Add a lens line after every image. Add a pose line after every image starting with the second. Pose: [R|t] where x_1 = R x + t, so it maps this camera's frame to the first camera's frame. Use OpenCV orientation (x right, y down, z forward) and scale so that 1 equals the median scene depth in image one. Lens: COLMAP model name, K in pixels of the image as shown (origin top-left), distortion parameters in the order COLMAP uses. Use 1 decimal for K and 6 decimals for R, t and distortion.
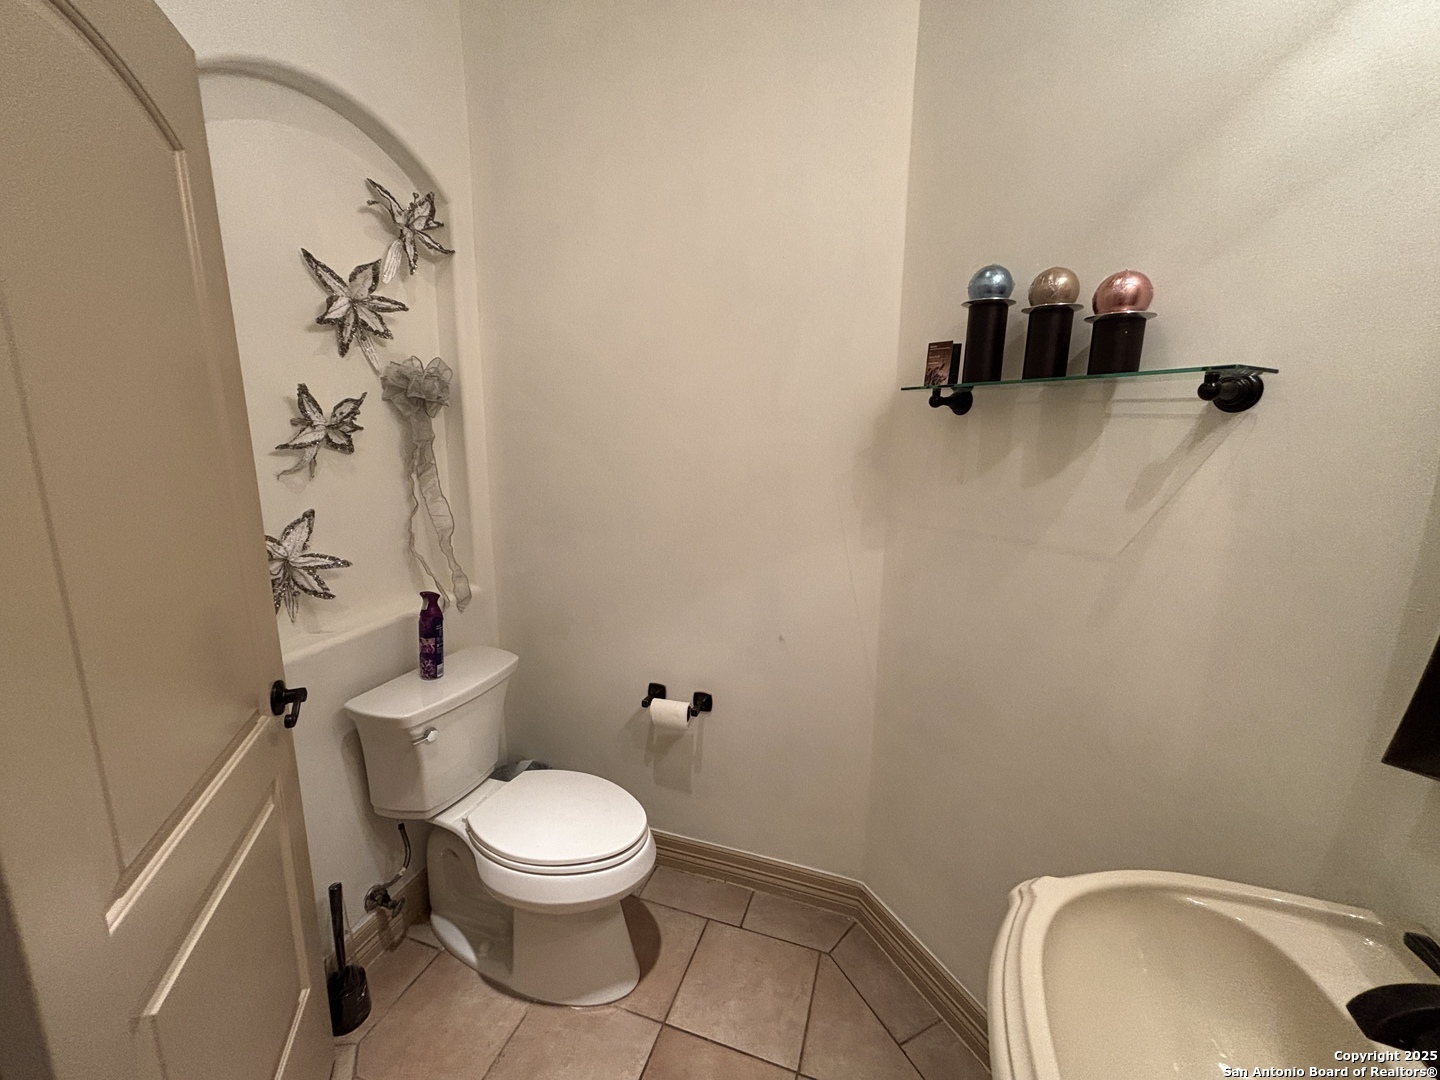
lens RADIAL K [[579.9, 0, 719.6], [0, 579.9, 538.8], [0, 0, 1]] dist [0.000375, -0.000207]
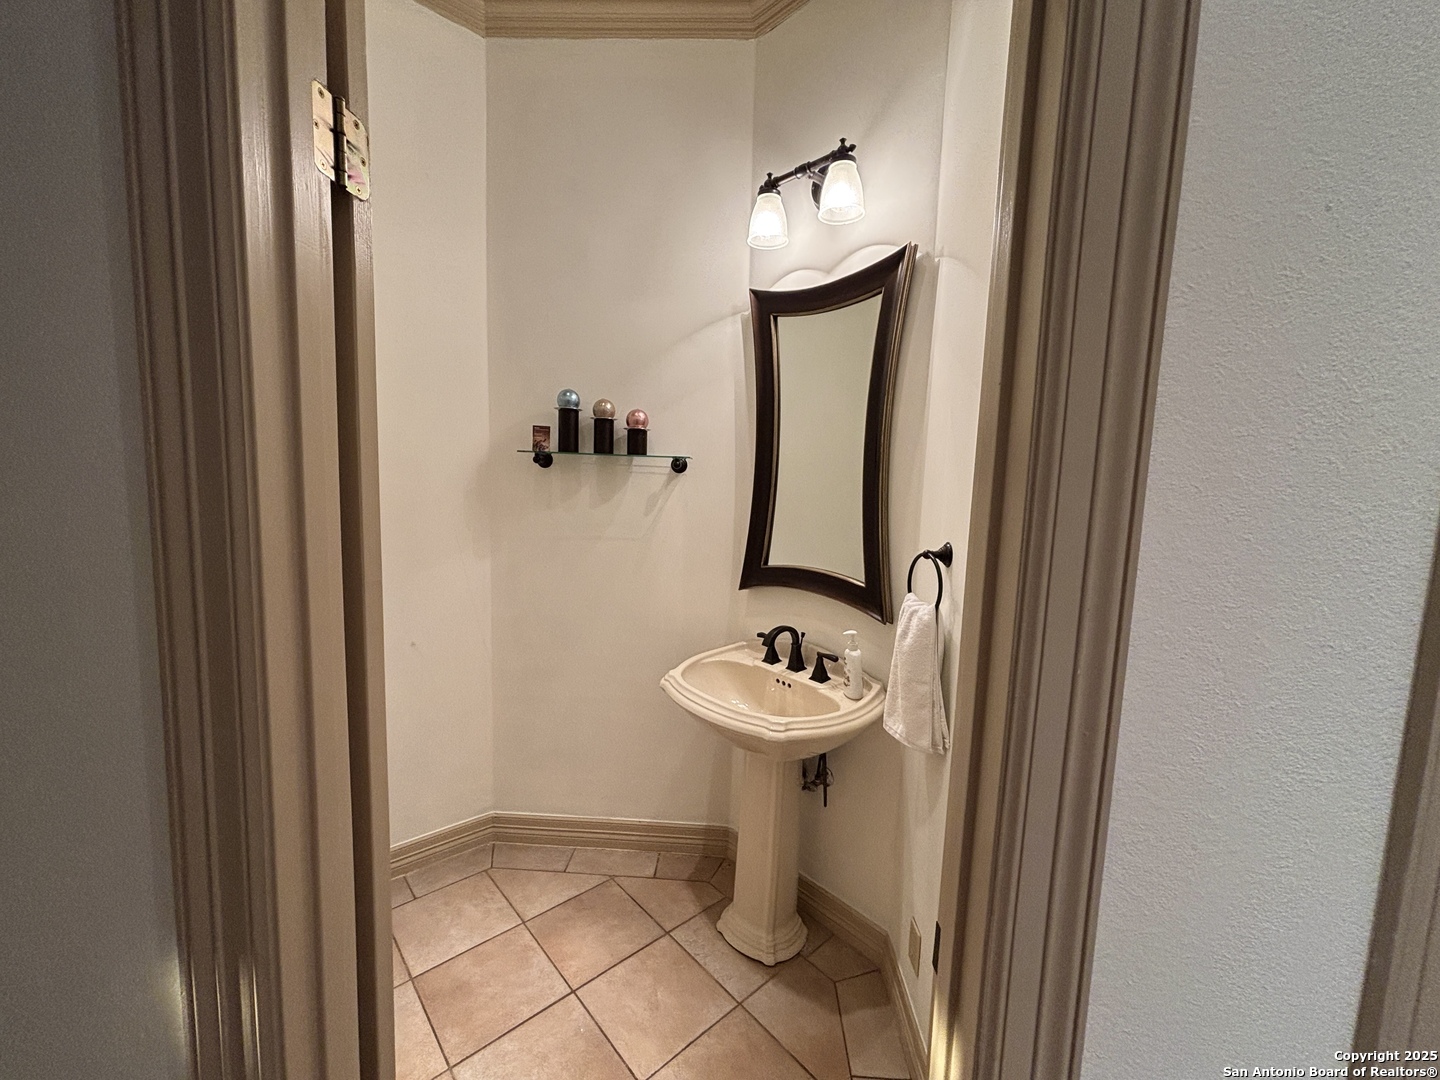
lens RADIAL K [[579.9, 0, 721.5], [0, 579.9, 540.3], [0, 0, 1]] dist [0.000375, -0.000207]
pose [[0.489476, -0.088879, 0.867476, -0.938974], [0.139177, 0.990003, 0.022902, 0.028853], [-0.860839, 0.109523, 0.496952, -0.282367]]
